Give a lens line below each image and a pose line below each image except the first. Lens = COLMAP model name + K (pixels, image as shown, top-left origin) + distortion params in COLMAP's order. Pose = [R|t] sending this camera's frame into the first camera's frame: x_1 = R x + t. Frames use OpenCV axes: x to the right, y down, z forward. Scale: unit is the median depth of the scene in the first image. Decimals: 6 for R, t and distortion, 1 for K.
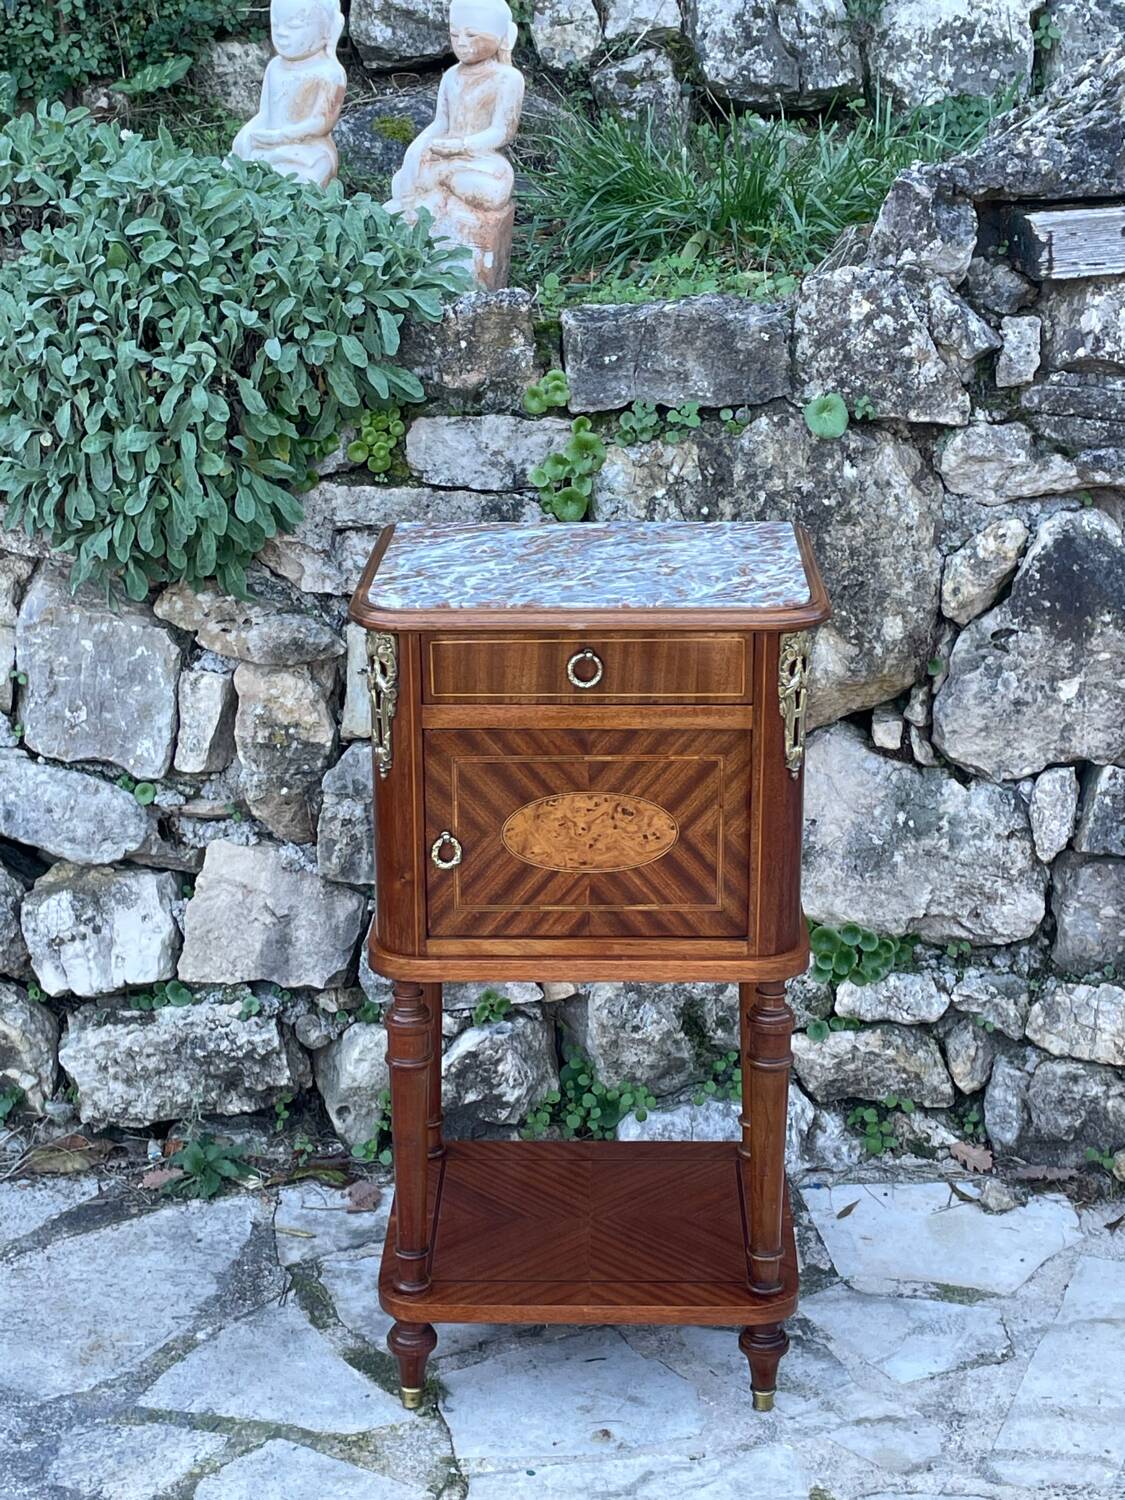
lens RADIAL K [[2528.0, 0, 583.8], [0, 2528.0, 711.2], [0, 0, 1]] dist [0.070908, 0.000000]
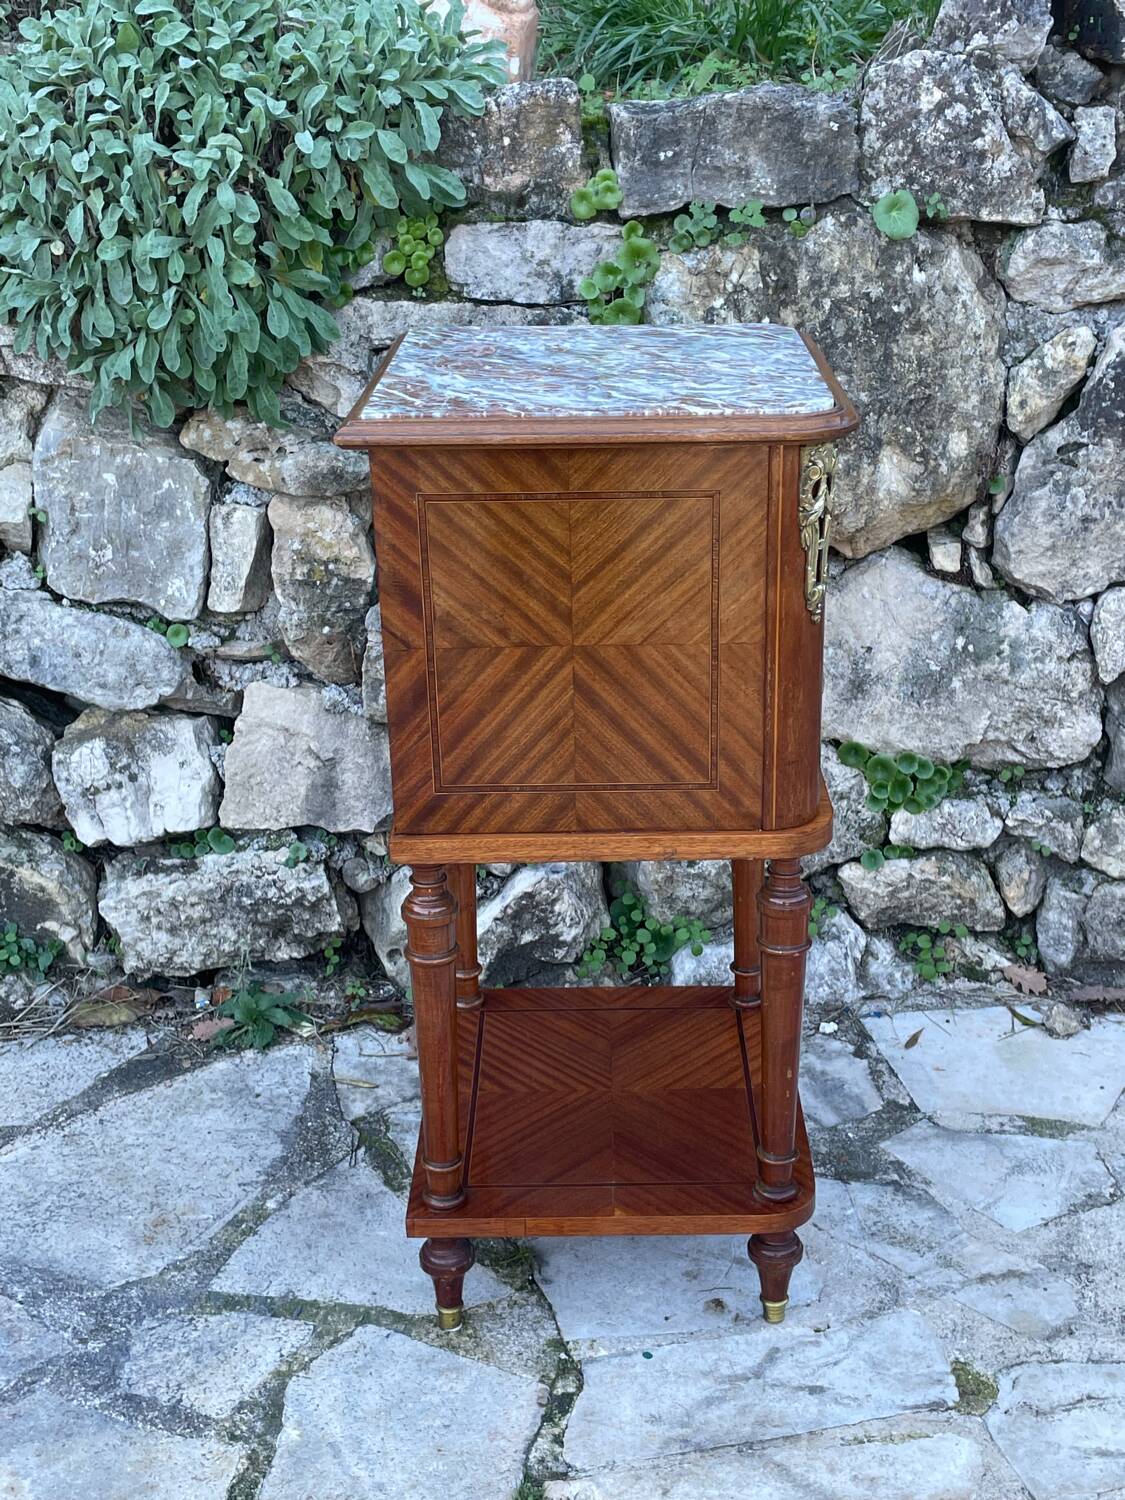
lens RADIAL K [[1973.6, 0, 583.6], [0, 1973.6, 759.7], [0, 0, 1]] dist [0.058835, 0.000000]
pose [[0.997970, -0.026701, 0.057818, -0.066321], [0.020958, 0.994989, 0.097758, 0.009659], [-0.060139, -0.096348, 0.993529, 0.249911]]
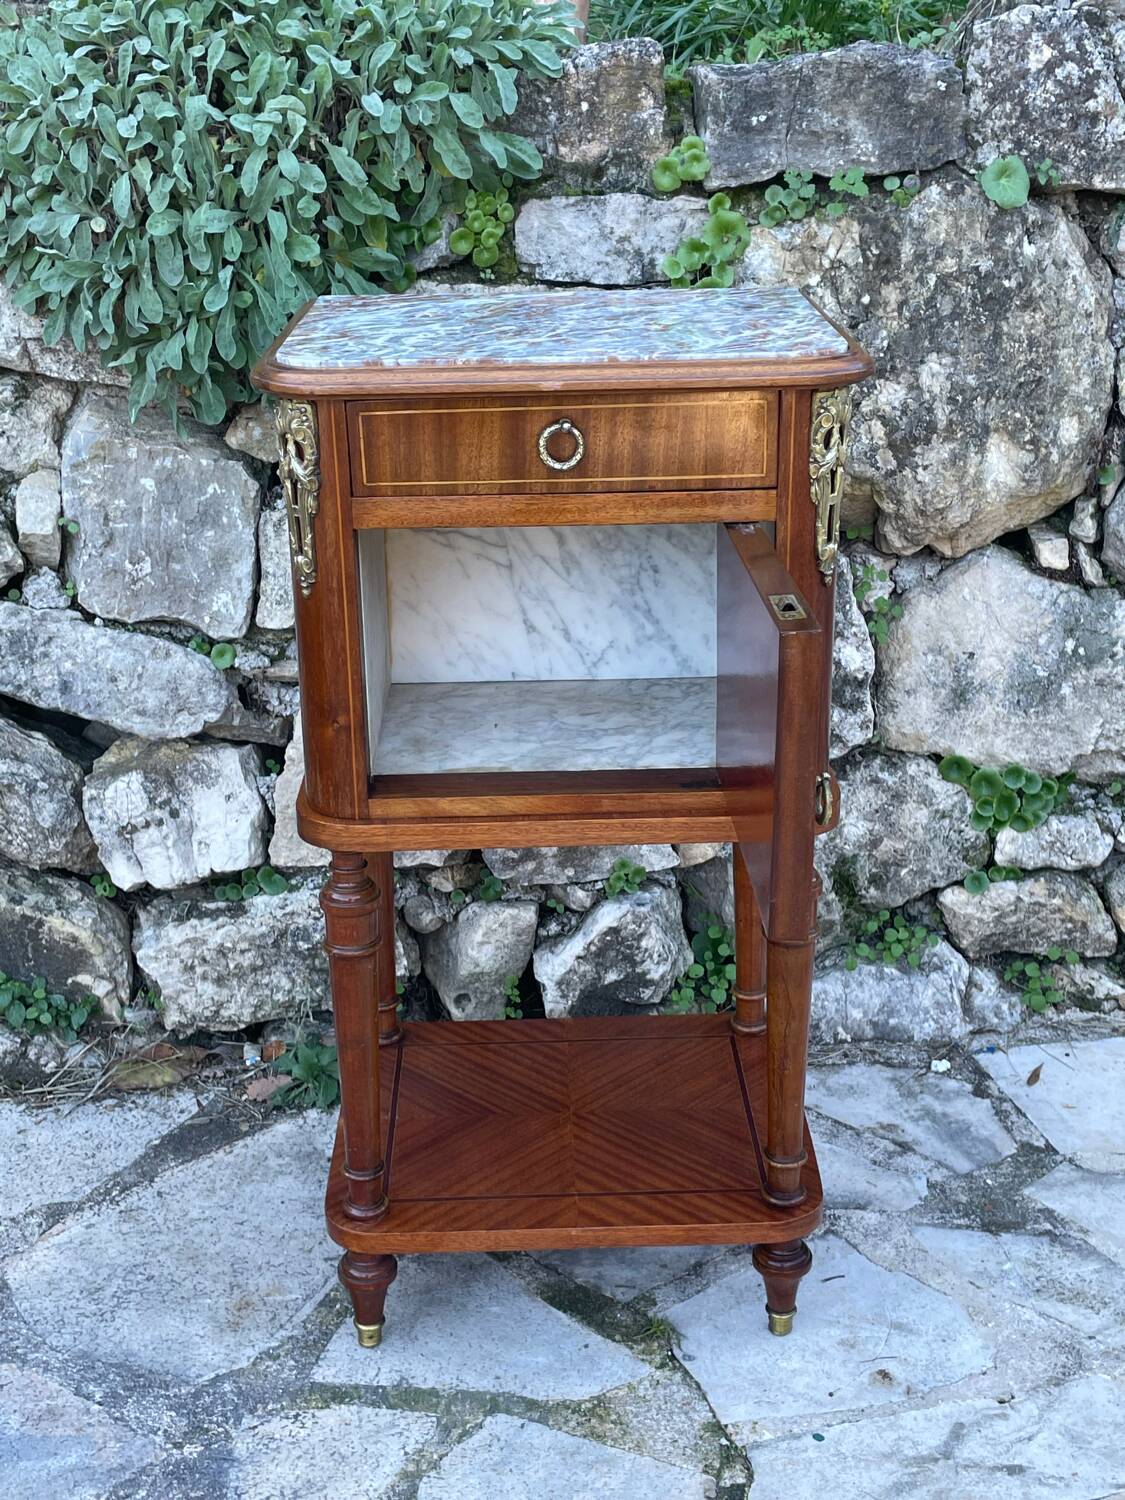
lens RADIAL K [[1973.6, 0, 580.7], [0, 1973.6, 770.8], [0, 0, 1]] dist [0.058835, 0.000000]
pose [[0.993149, -0.049623, 0.105796, -0.128356], [0.041488, 0.996109, 0.077756, 0.024865], [-0.109242, -0.072834, 0.991343, 0.316992]]
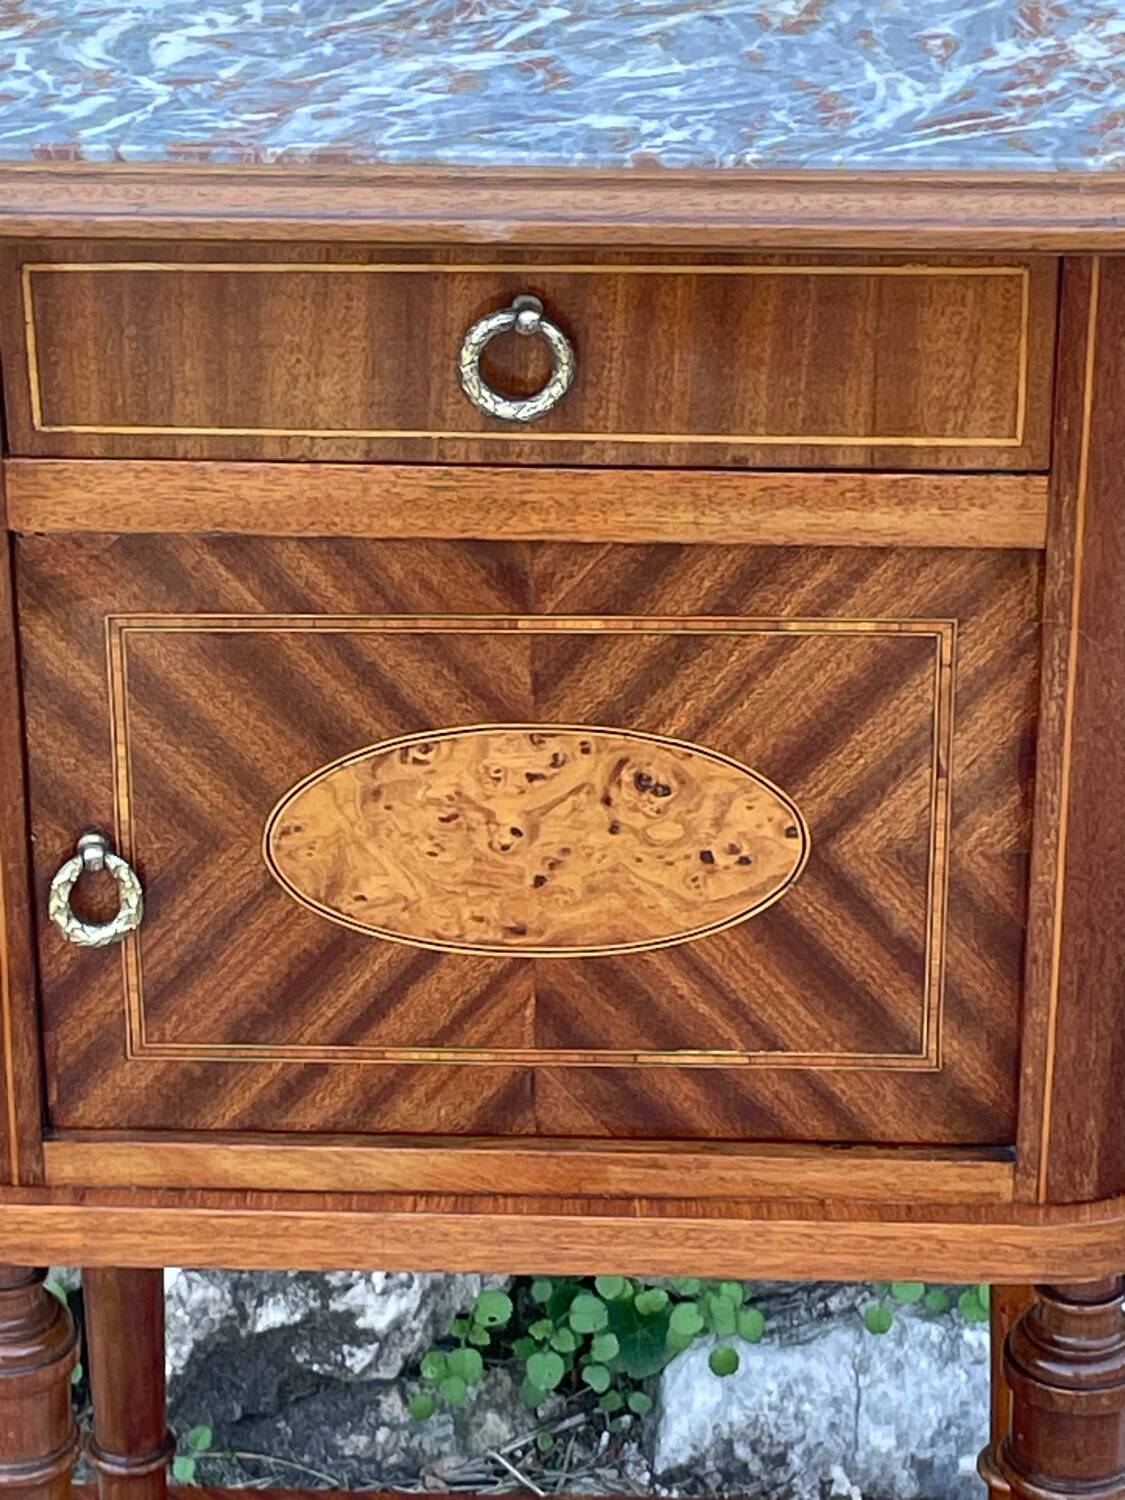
lens RADIAL K [[4811.5, 0, 589.0], [0, 4811.5, 803.4], [0, 0, 1]] dist [0.091573, 0.000000]
pose [[0.999587, 0.014592, -0.024754, 0.019572], [-0.009742, 0.982539, 0.185801, -0.057448], [0.027033, -0.185483, 0.982276, 0.316309]]
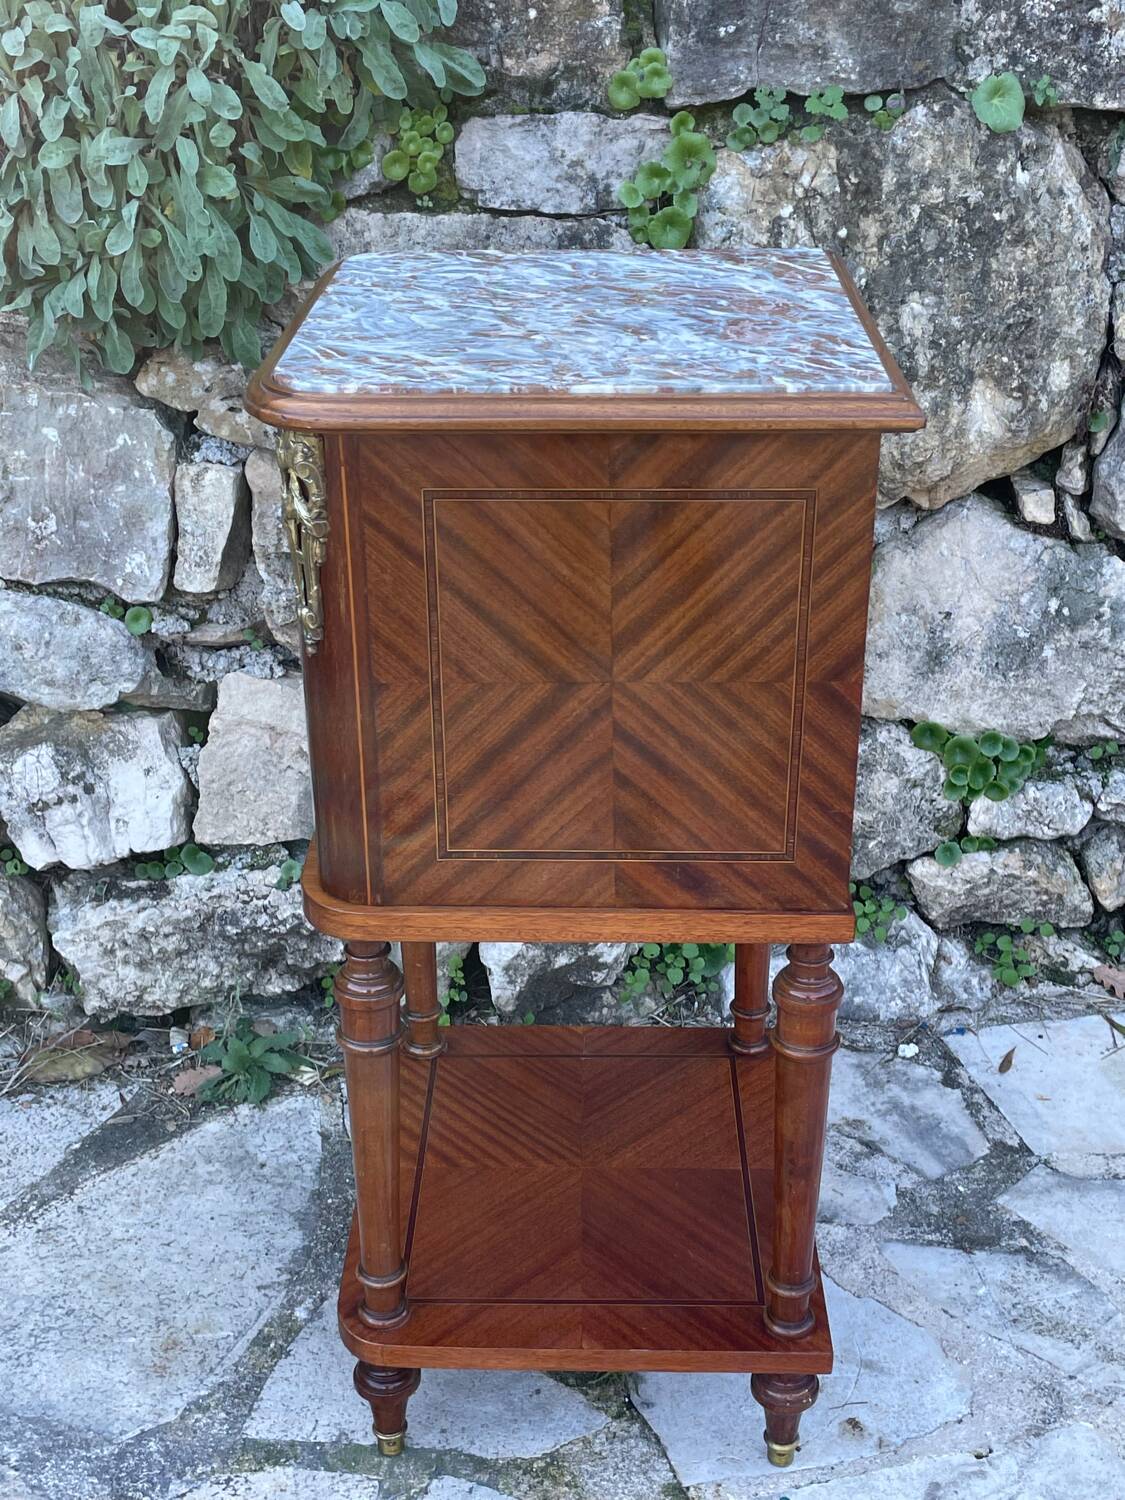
lens RADIAL K [[1958.0, 0, 571.2], [0, 1958.0, 774.9], [0, 0, 1]] dist [0.045643, 0.000000]
pose [[0.990000, -0.060913, 0.127237, -0.123067], [0.038886, 0.984860, 0.168931, -0.019373], [-0.135600, -0.162294, 0.977381, 0.377716]]
